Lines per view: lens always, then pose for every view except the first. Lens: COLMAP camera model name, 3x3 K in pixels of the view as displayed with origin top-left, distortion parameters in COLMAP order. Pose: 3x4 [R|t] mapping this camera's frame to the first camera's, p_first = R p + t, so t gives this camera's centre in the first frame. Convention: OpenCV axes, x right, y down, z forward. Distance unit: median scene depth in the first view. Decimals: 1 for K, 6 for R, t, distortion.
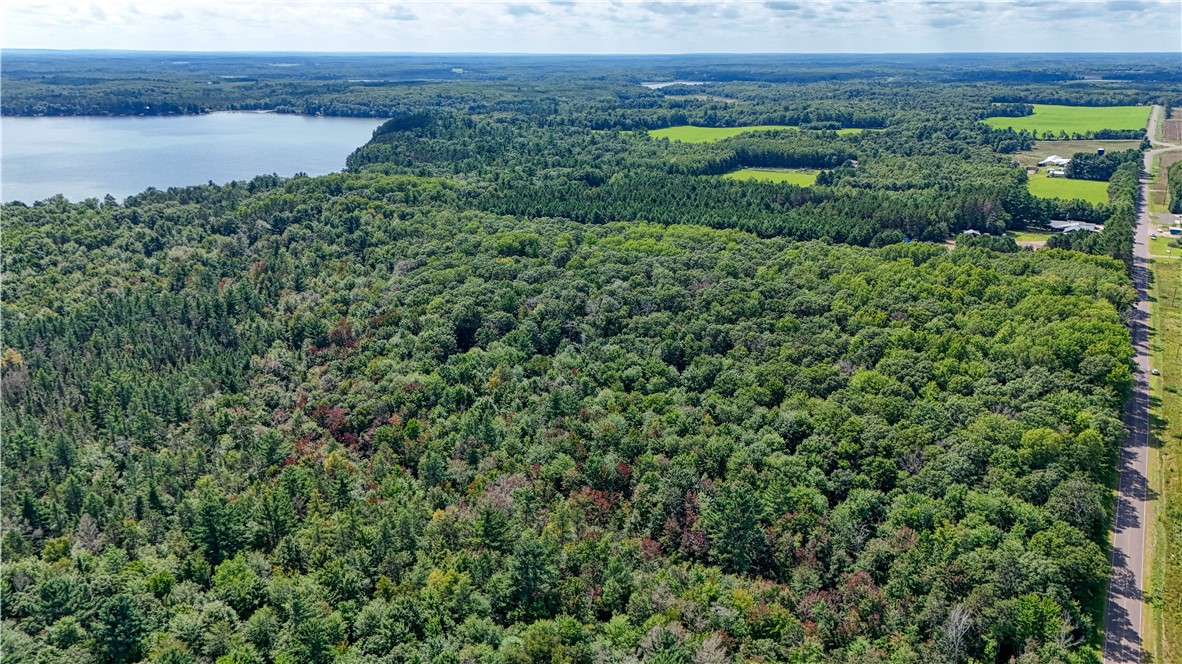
lens RADIAL K [[880.7, 0, 586.1], [0, 880.7, 334.6], [0, 0, 1]] dist [0.071798, -0.076896]
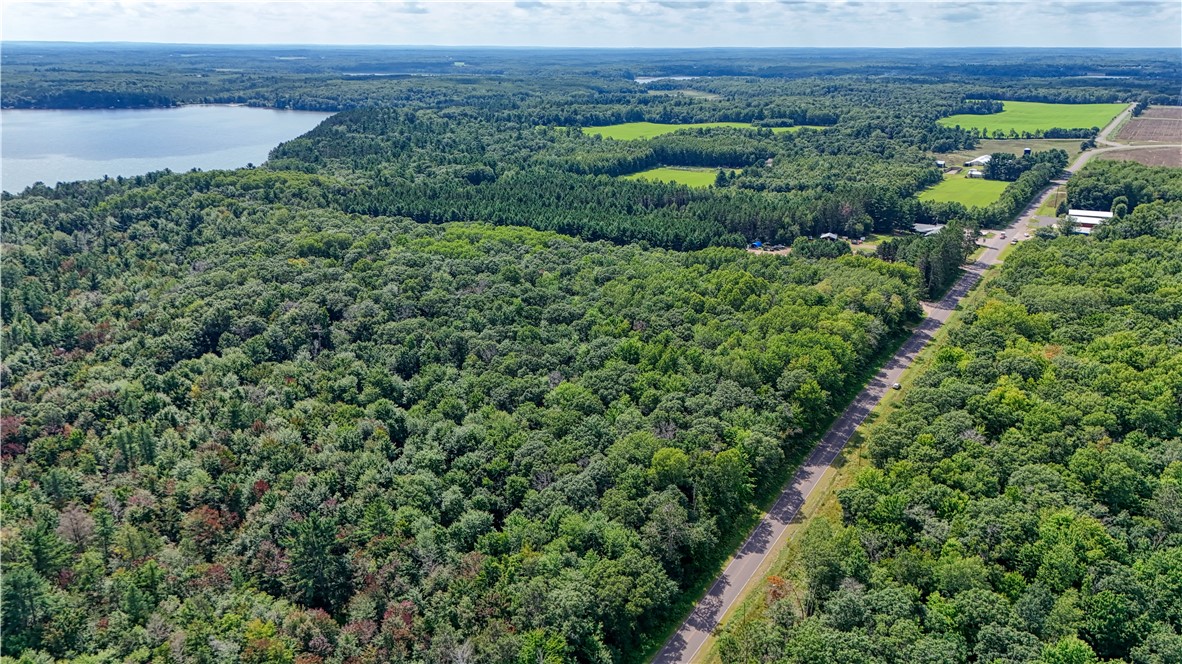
lens RADIAL K [[882.1, 0, 591.0], [0, 882.1, 332.0], [0, 0, 1]] dist [0.073439, -0.073380]
pose [[0.999727, 0.009629, -0.021267, 0.094944], [-0.009560, 0.999949, 0.003356, -0.004873], [0.021299, -0.003152, 0.999768, 0.009455]]
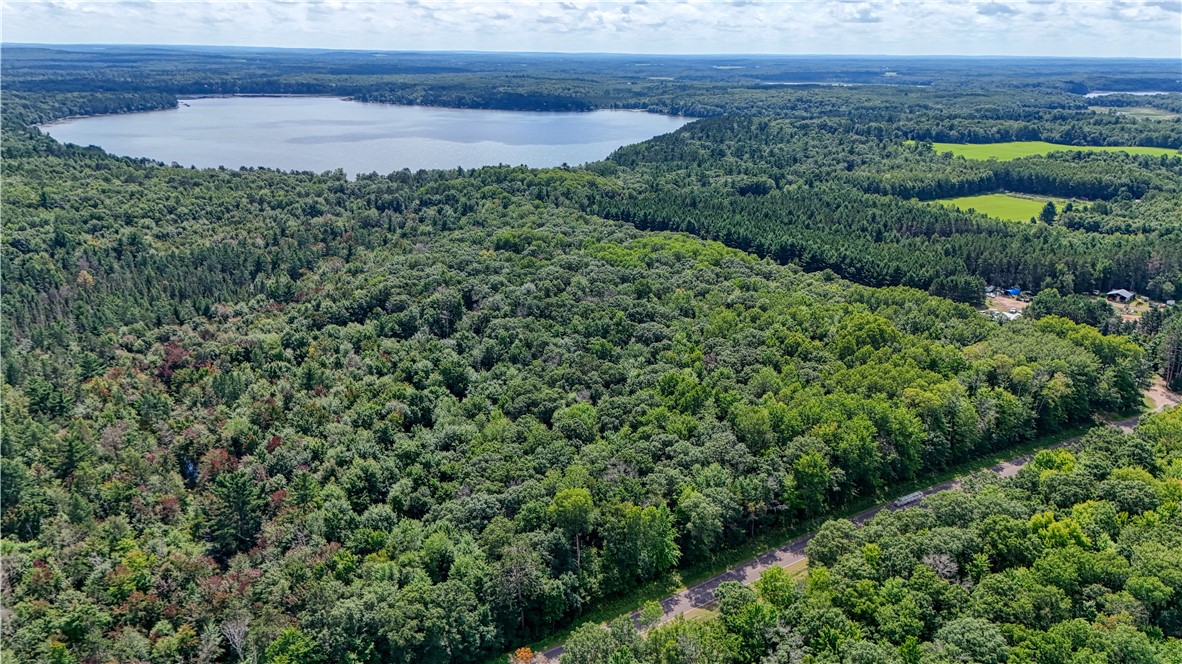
lens RADIAL K [[882.1, 0, 591.0], [0, 882.1, 332.0], [0, 0, 1]] dist [0.073439, -0.073380]
pose [[0.875462, 0.153816, -0.458157, 0.192381], [-0.156829, 0.987116, 0.031728, -0.016418], [0.457134, 0.044075, 0.888305, 0.048133]]
